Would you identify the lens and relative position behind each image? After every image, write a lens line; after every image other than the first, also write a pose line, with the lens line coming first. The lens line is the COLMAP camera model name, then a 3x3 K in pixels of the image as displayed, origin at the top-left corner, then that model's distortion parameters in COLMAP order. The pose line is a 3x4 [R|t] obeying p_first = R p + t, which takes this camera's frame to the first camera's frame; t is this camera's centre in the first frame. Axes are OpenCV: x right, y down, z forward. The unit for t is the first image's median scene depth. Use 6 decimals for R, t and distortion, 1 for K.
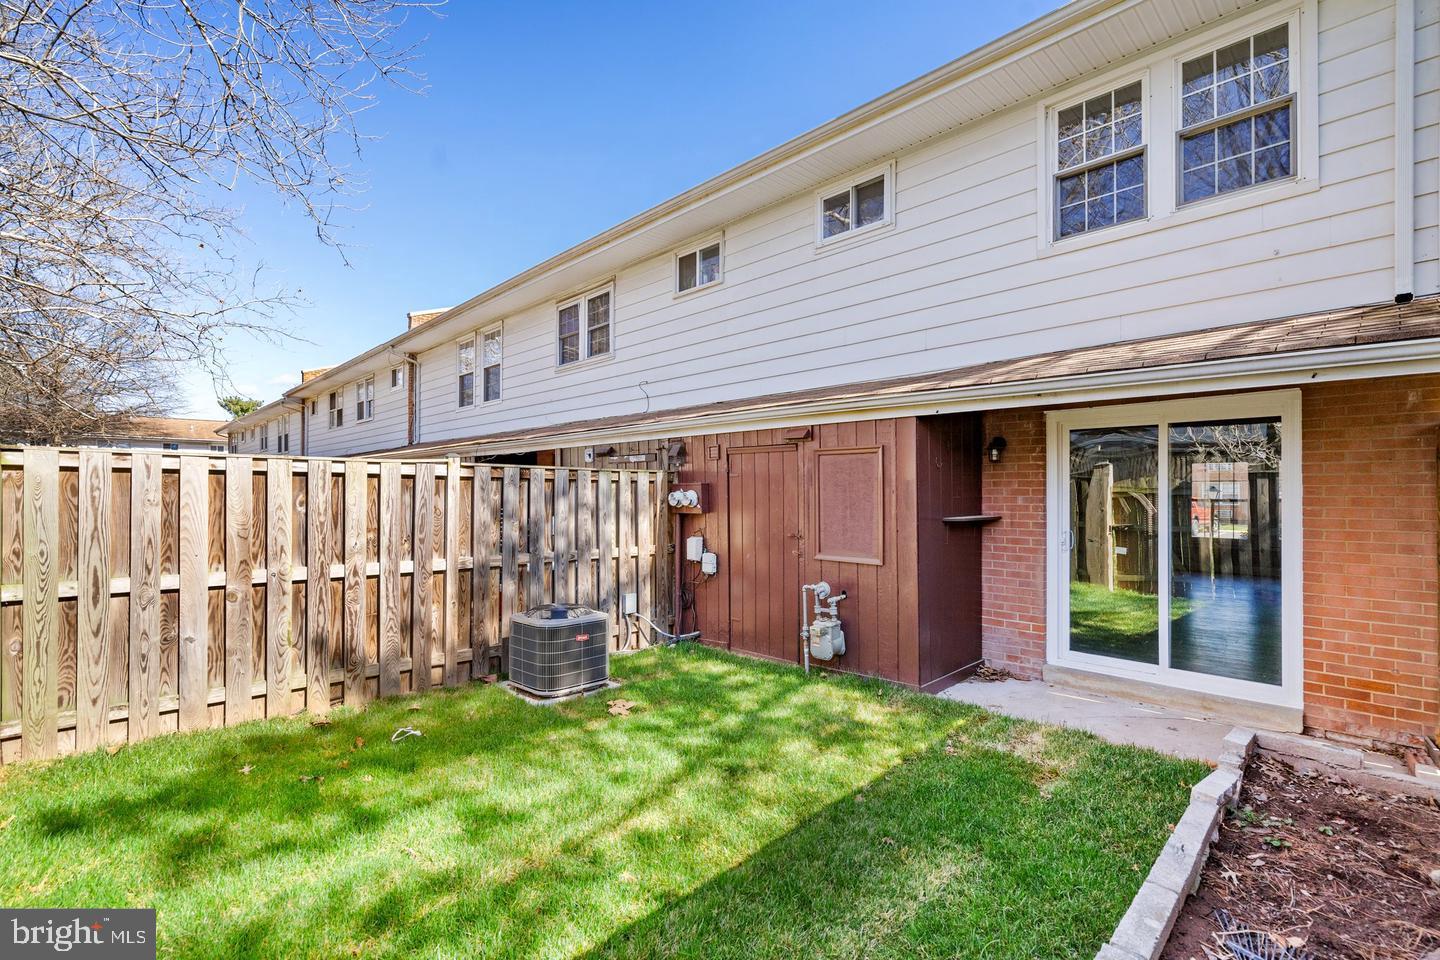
lens RADIAL K [[680.4, 0, 690.3], [0, 680.4, 485.6], [0, 0, 1]] dist [-0.002516, 0.001444]
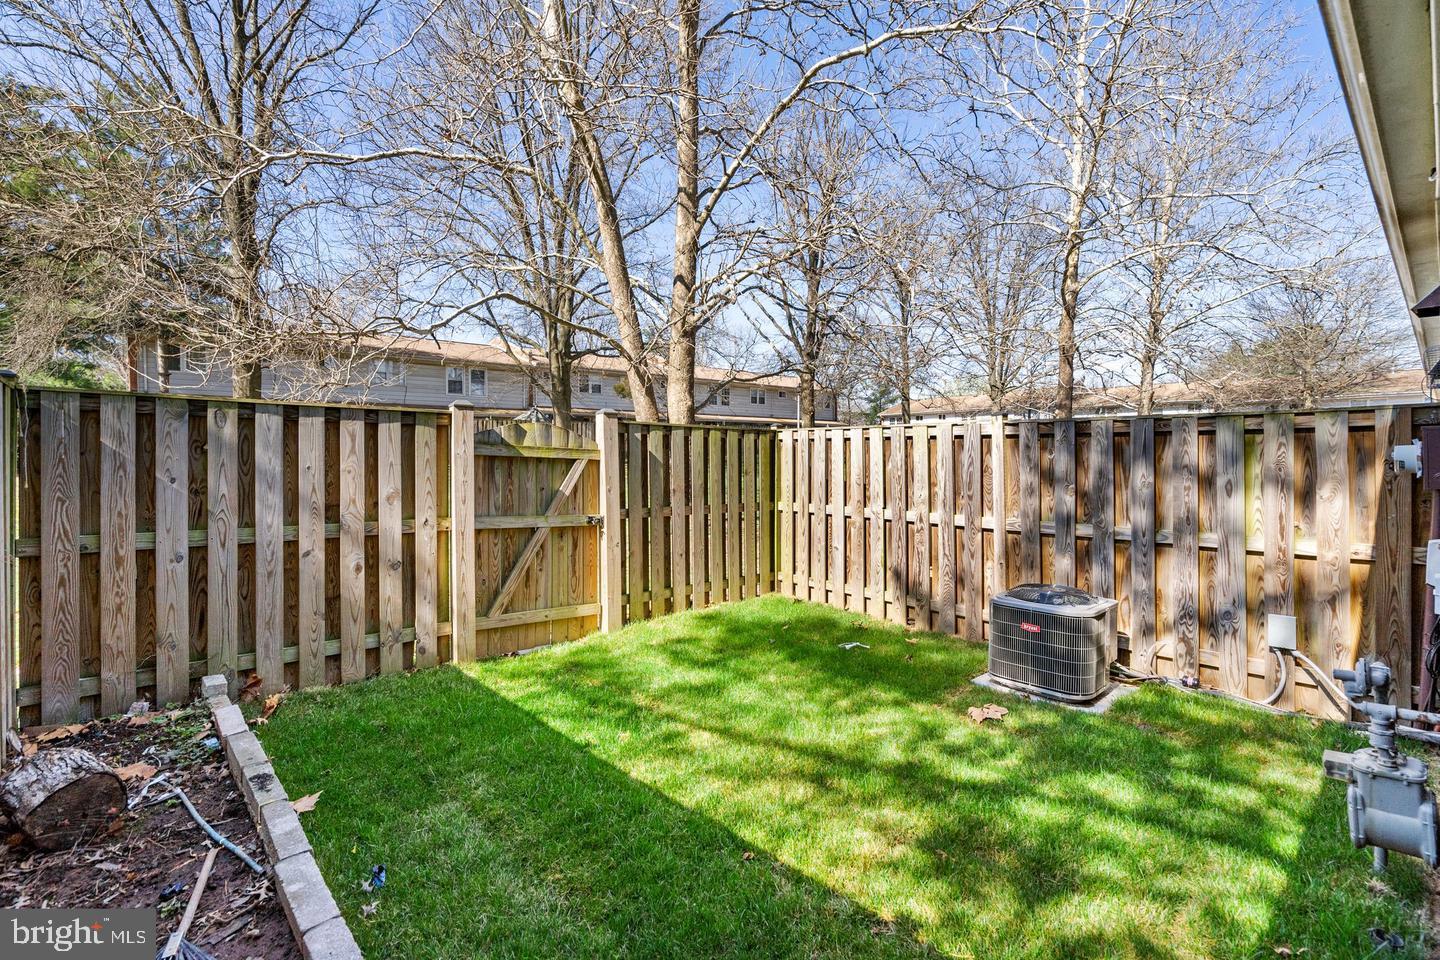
lens RADIAL K [[654.3, 0, 723.0], [0, 654.3, 459.1], [0, 0, 1]] dist [-0.000127, 0.000154]
pose [[-0.004168, 0.001925, -0.999989, 0.612668], [0.010799, 0.999940, 0.001880, 0.016284], [0.999933, -0.010791, -0.004188, 0.625332]]
